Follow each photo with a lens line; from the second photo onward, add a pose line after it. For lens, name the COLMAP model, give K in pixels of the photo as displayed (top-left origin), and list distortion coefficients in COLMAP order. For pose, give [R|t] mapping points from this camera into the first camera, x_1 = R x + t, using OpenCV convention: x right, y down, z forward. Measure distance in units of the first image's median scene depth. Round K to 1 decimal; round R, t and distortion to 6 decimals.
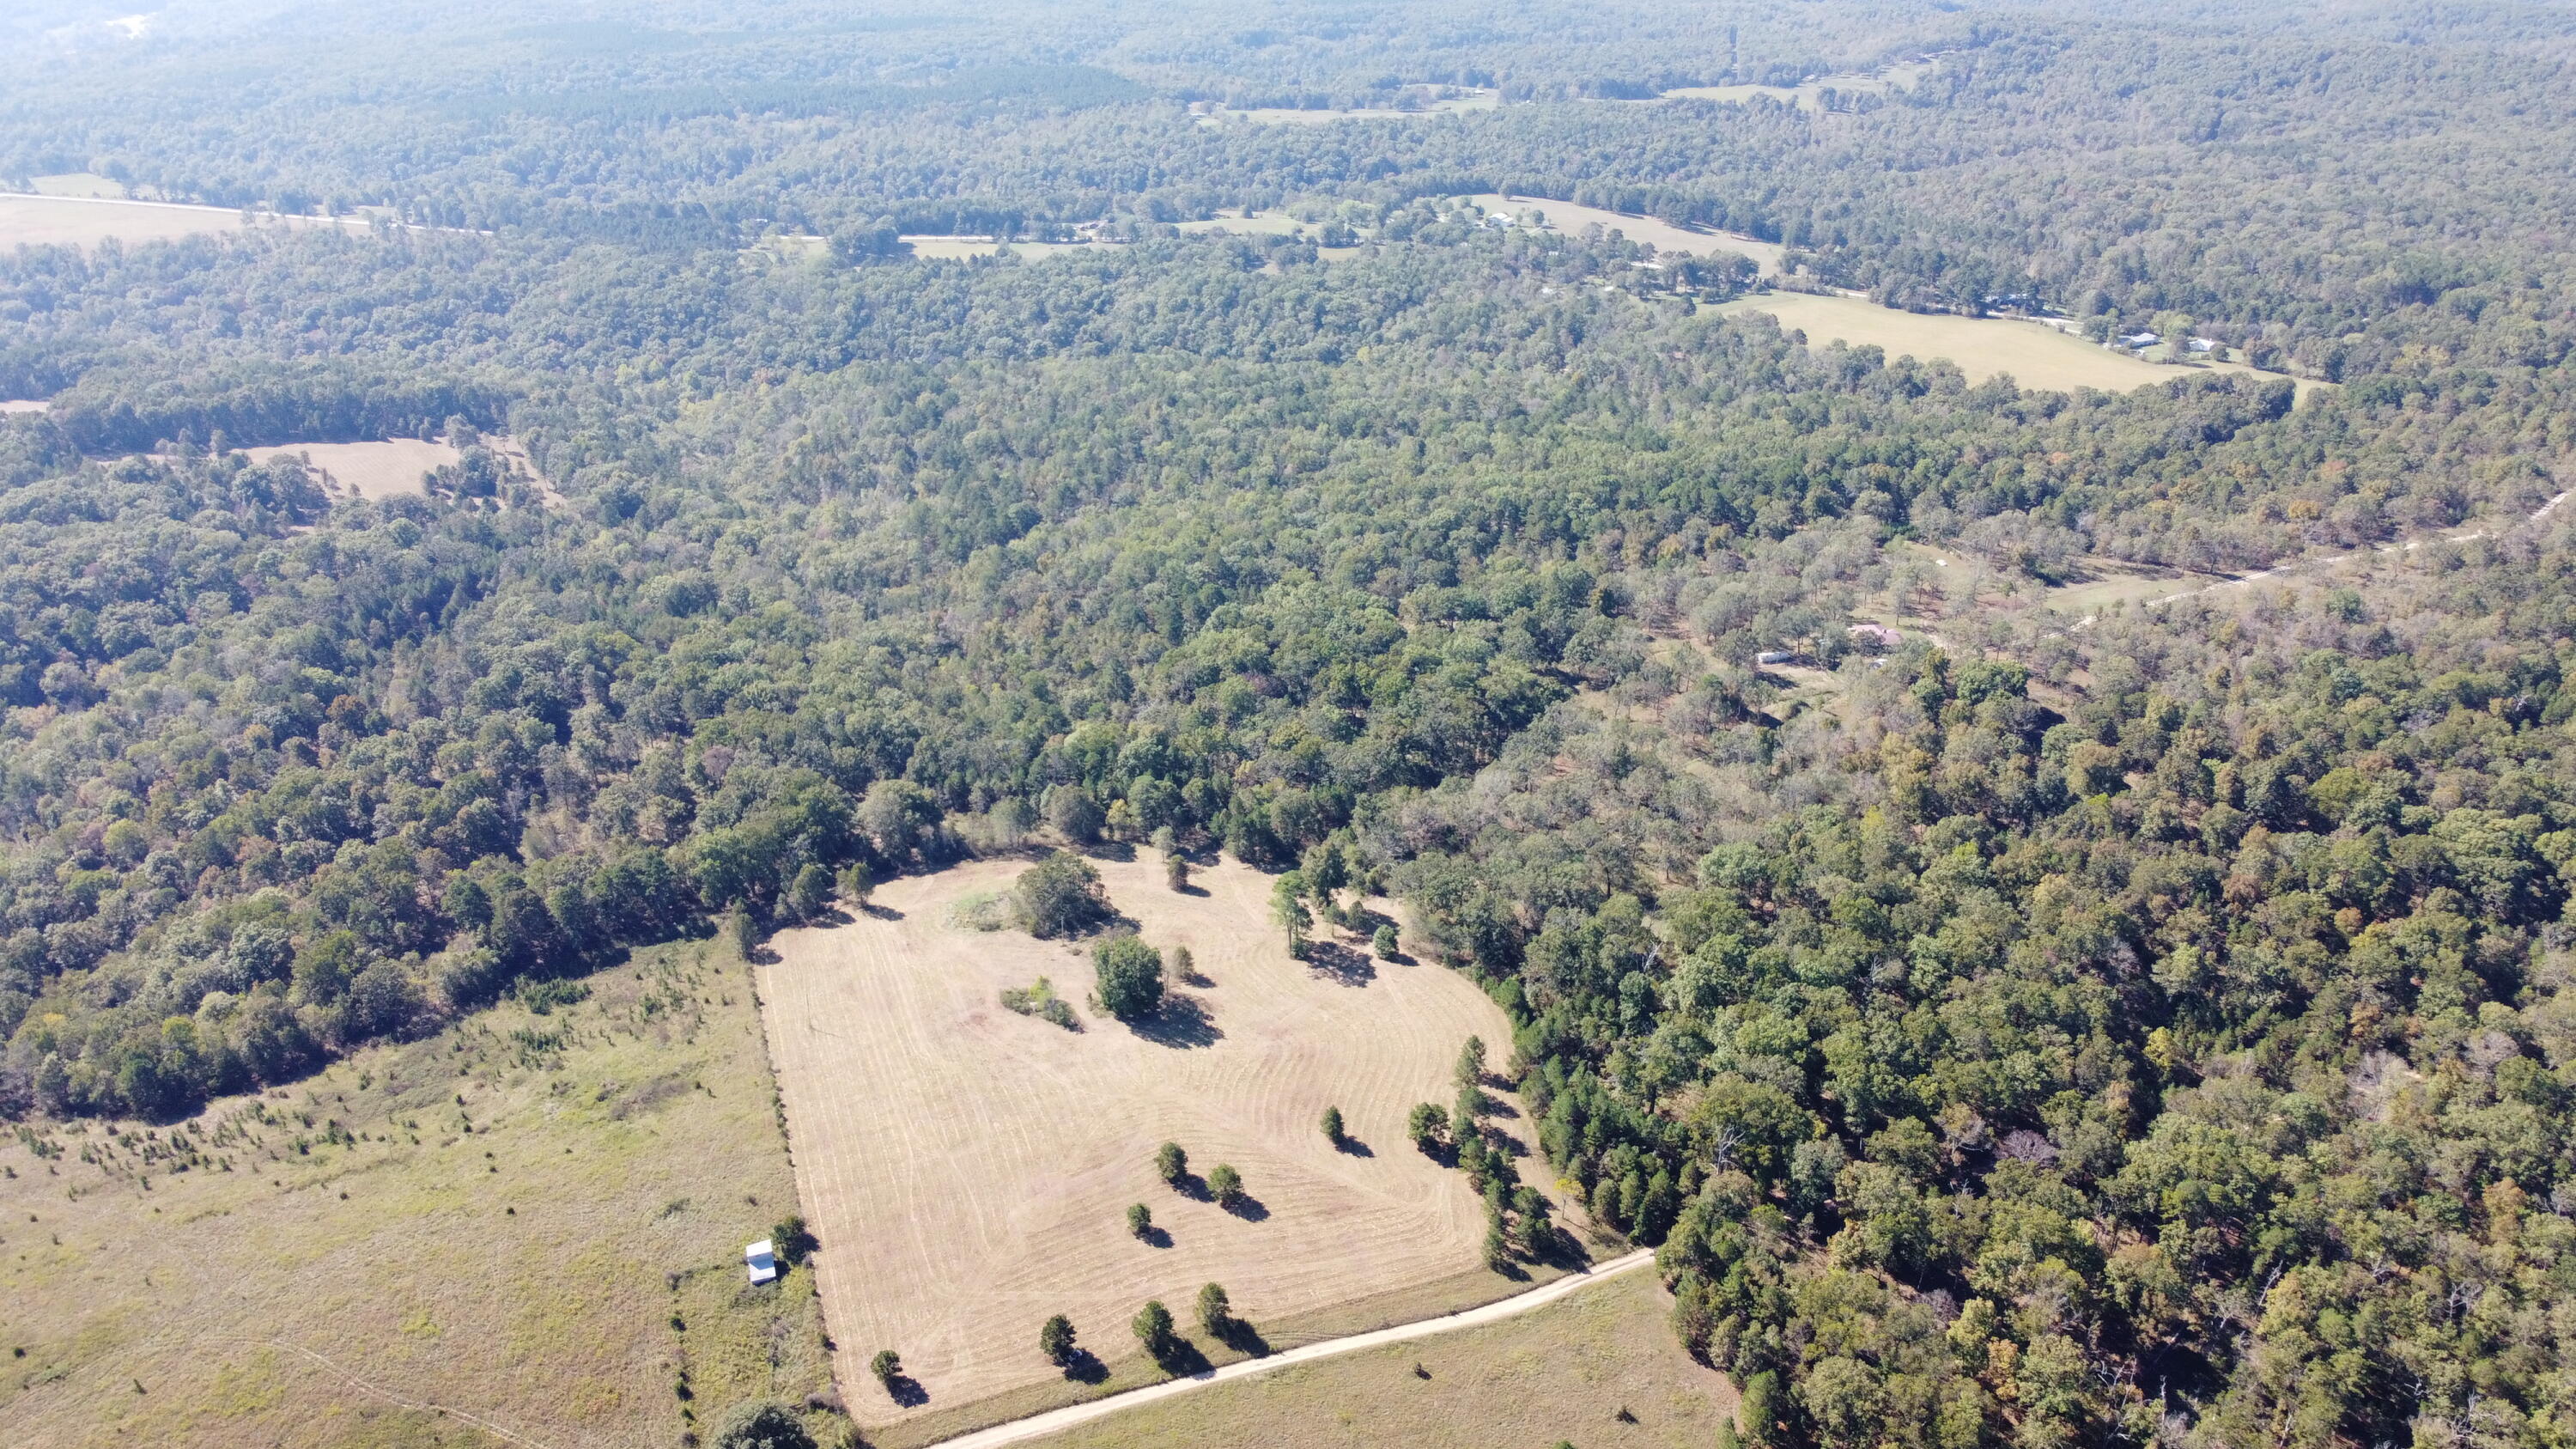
lens RADIAL K [[1941.6, 0, 1278.0], [0, 1941.6, 724.1], [0, 0, 1]] dist [0.001308, -0.001920]
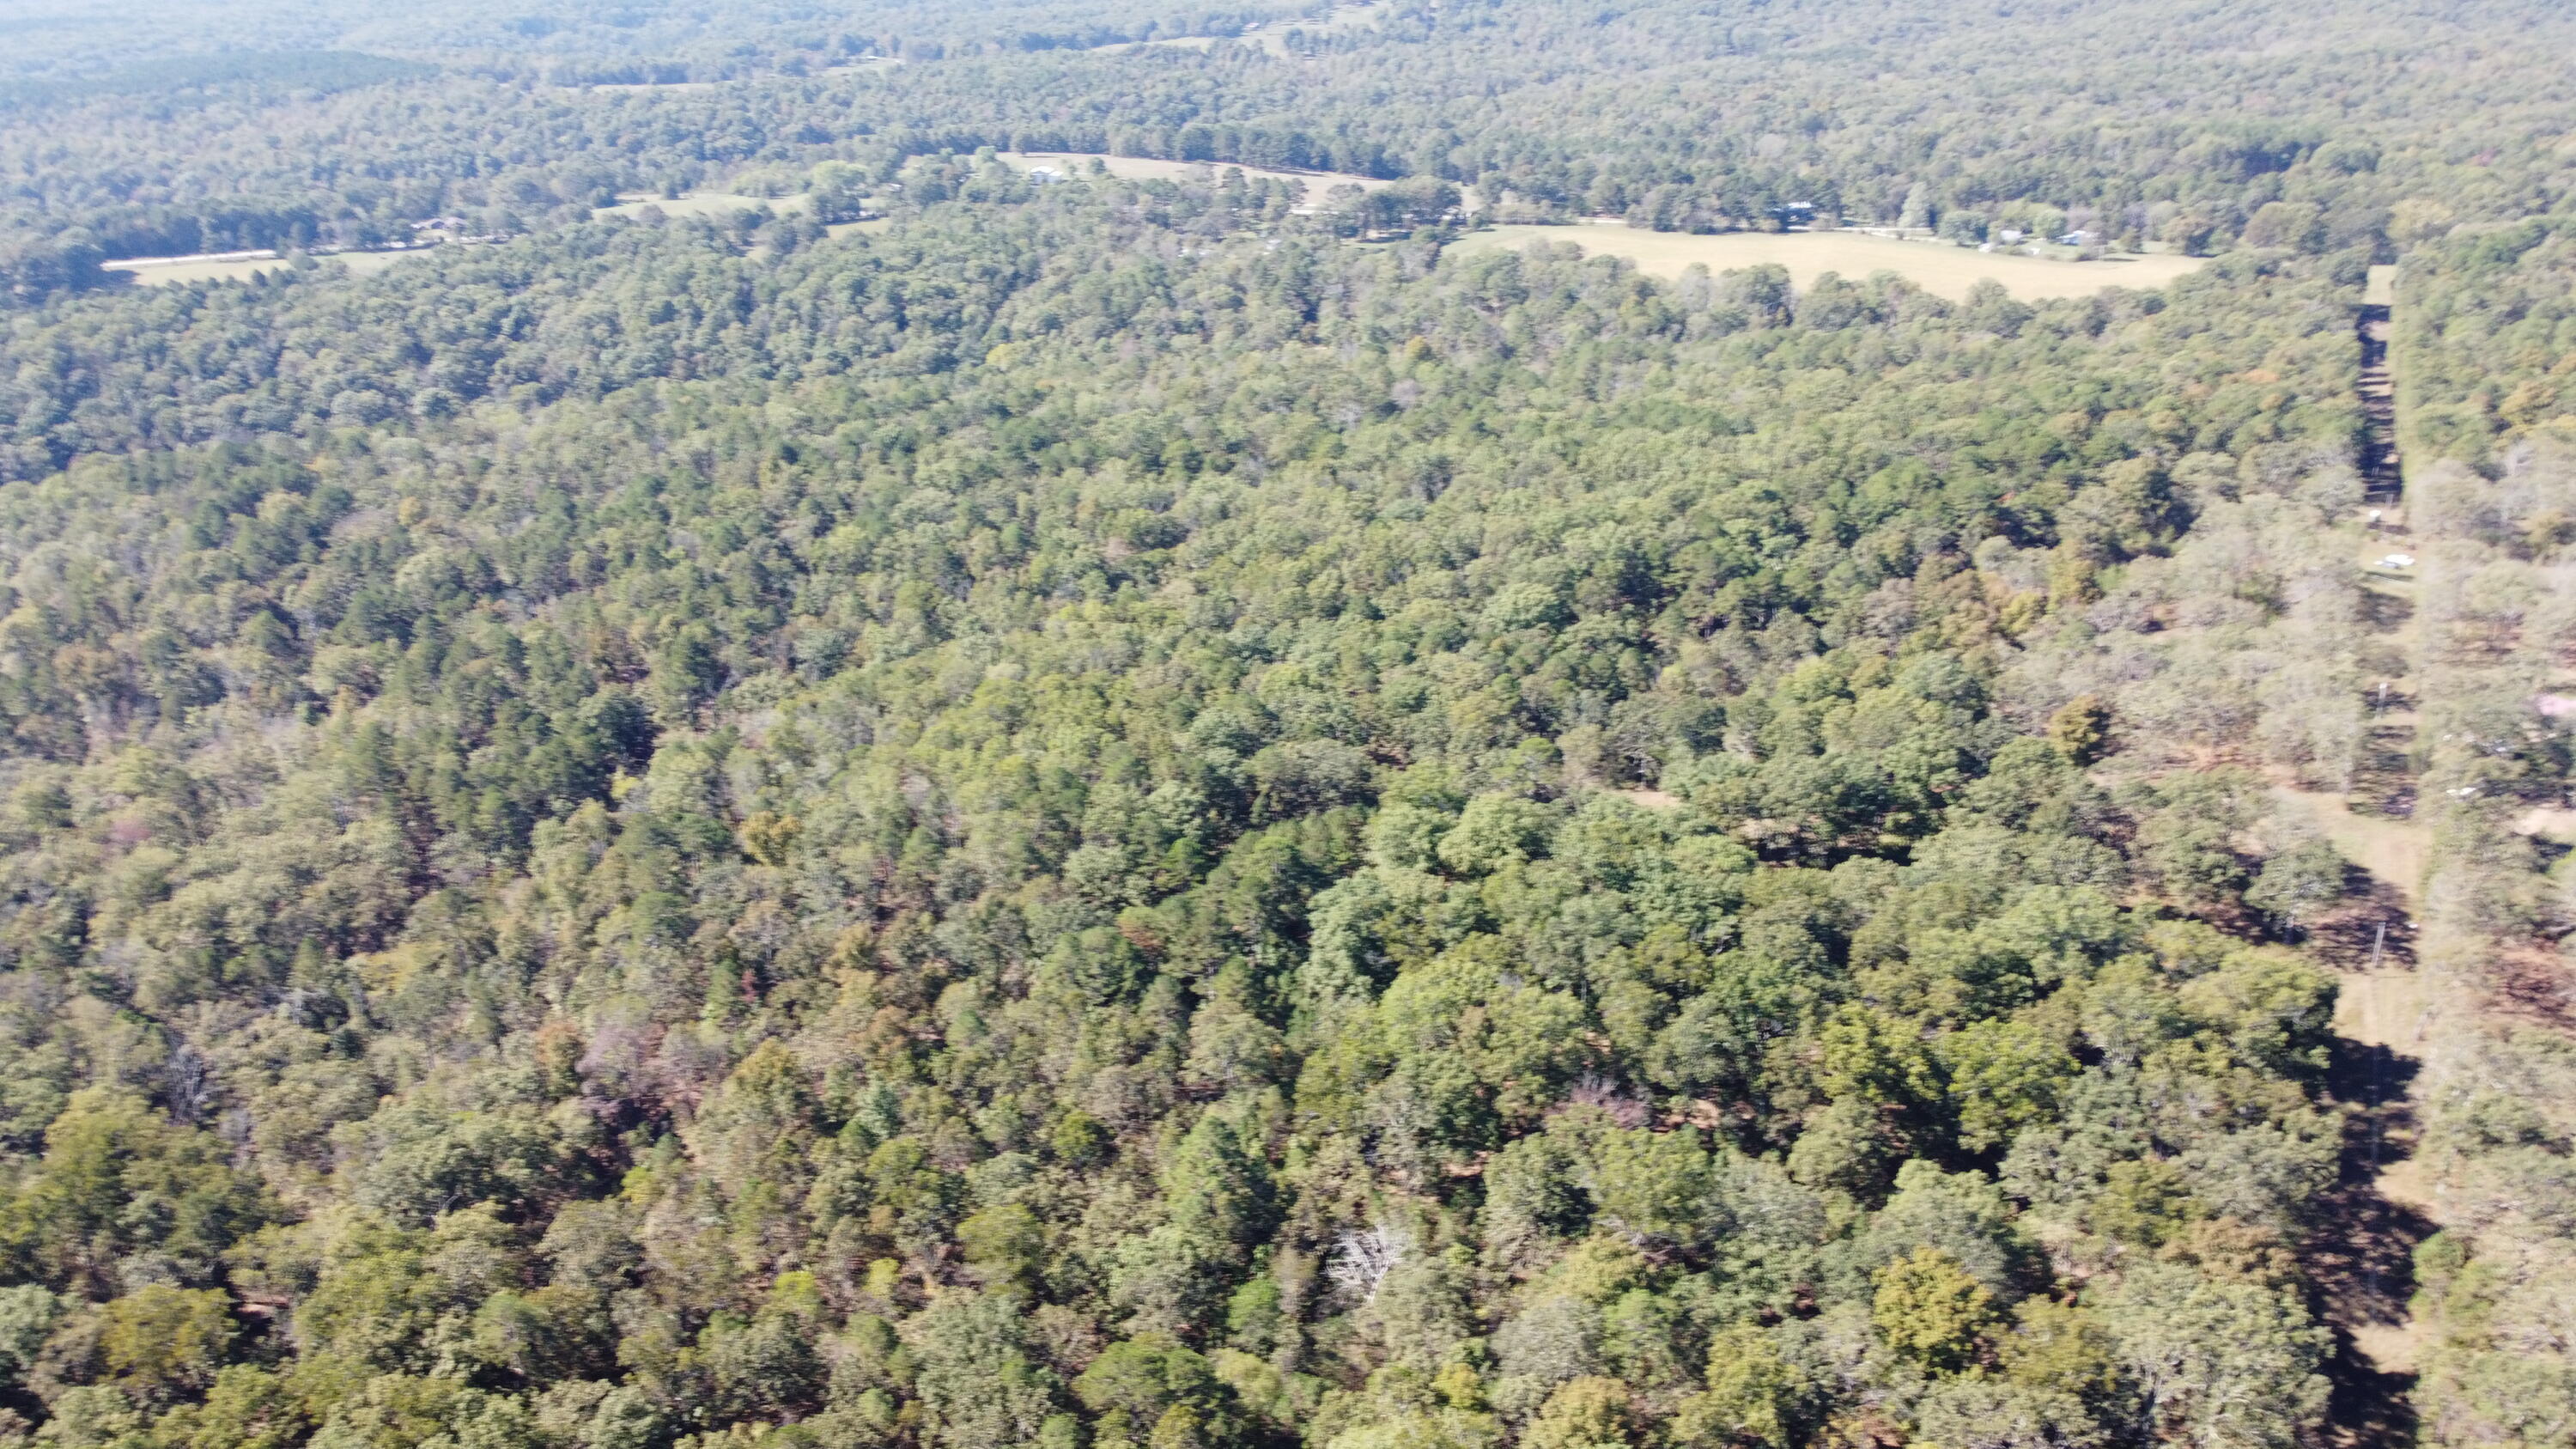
lens RADIAL K [[1951.1, 0, 1273.6], [0, 1951.1, 719.3], [0, 0, 1]] dist [-0.002381, 0.002980]
pose [[0.925892, -0.158040, 0.343143, -0.211257], [0.166962, 0.985957, 0.003589, -0.120373], [-0.338892, 0.053969, 0.939276, 0.741213]]
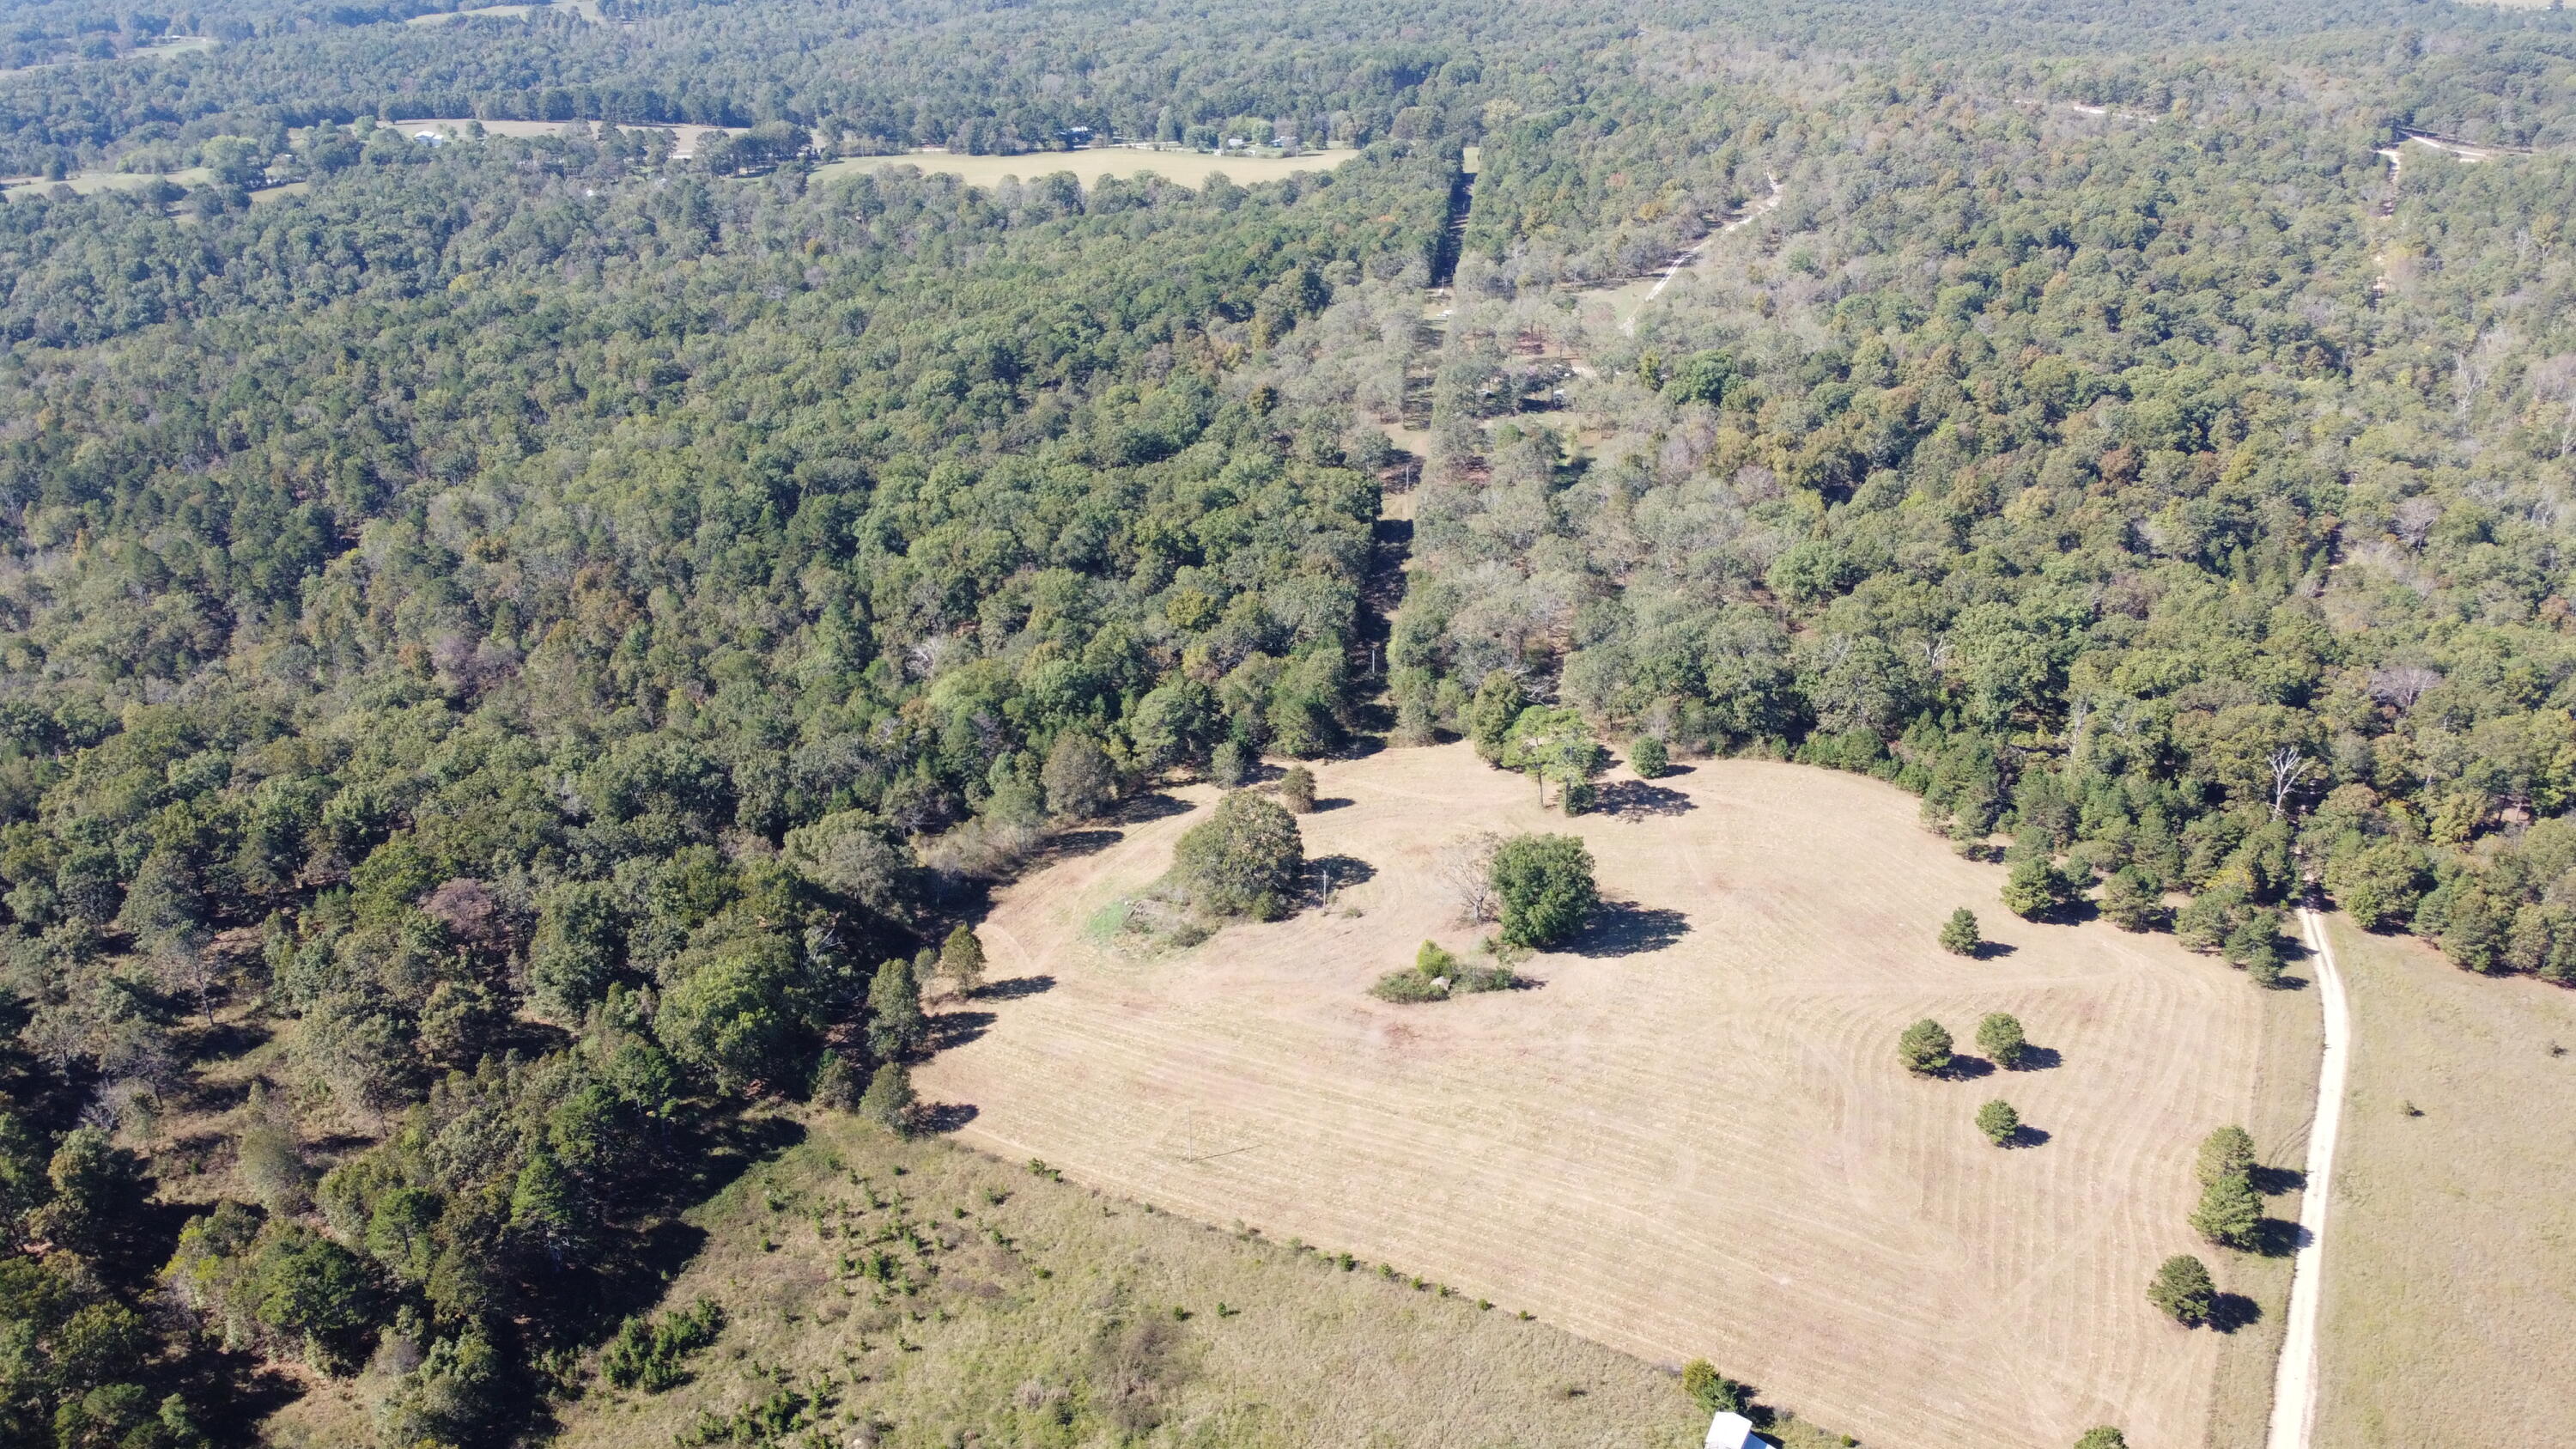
lens RADIAL K [[1924.9, 0, 1276.2], [0, 1924.9, 749.5], [0, 0, 1]] dist [0.008294, -0.007146]
pose [[0.740052, -0.303695, 0.600077, -0.447589], [0.293543, 0.948626, 0.118077, -0.021625], [-0.605108, 0.088765, 0.791180, 0.417753]]
